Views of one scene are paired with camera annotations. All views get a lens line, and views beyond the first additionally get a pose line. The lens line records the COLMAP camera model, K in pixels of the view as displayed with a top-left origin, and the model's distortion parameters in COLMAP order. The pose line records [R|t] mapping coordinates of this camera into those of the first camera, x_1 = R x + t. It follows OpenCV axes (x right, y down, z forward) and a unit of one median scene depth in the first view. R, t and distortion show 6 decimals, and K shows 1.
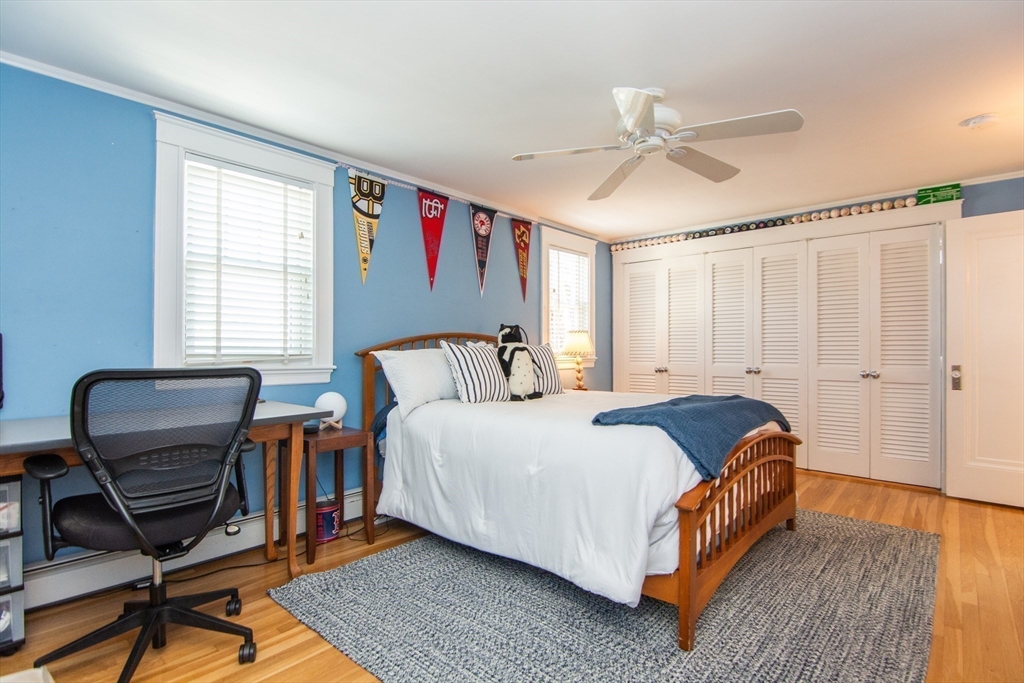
lens RADIAL K [[489.5, 0, 518.7], [0, 489.5, 344.1], [0, 0, 1]] dist [0.000922, -0.012586]
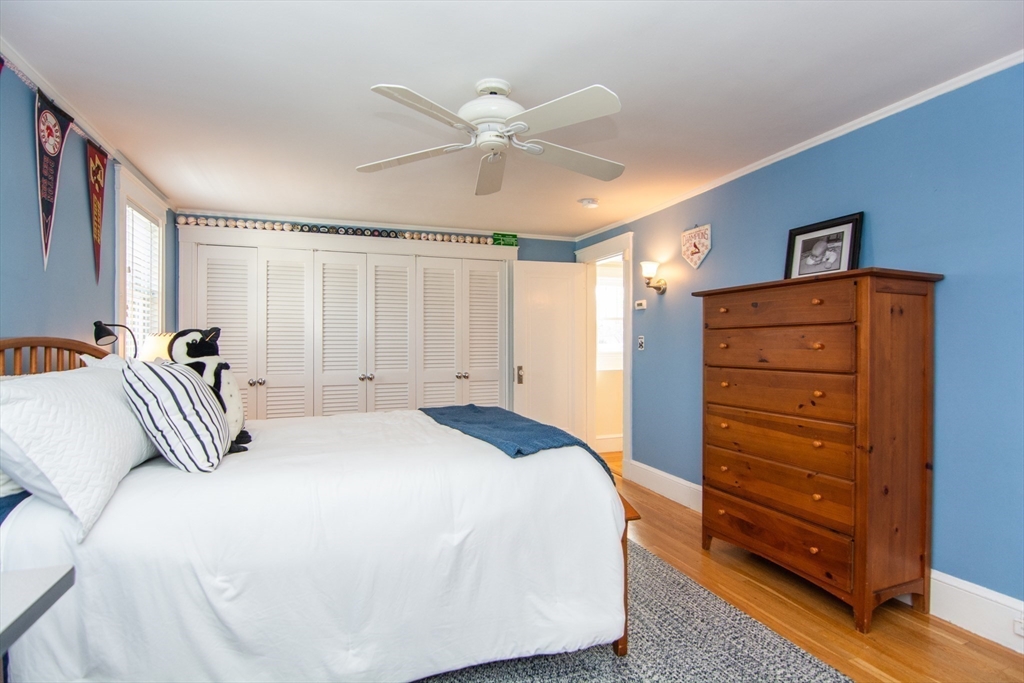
lens RADIAL K [[489.5, 0, 518.7], [0, 489.5, 344.1], [0, 0, 1]] dist [0.000922, -0.012586]
pose [[0.479386, 0.002743, 0.877600, -0.268287], [-0.002716, 0.999995, -0.001642, -0.013657], [-0.877600, -0.001596, 0.479391, 0.271480]]
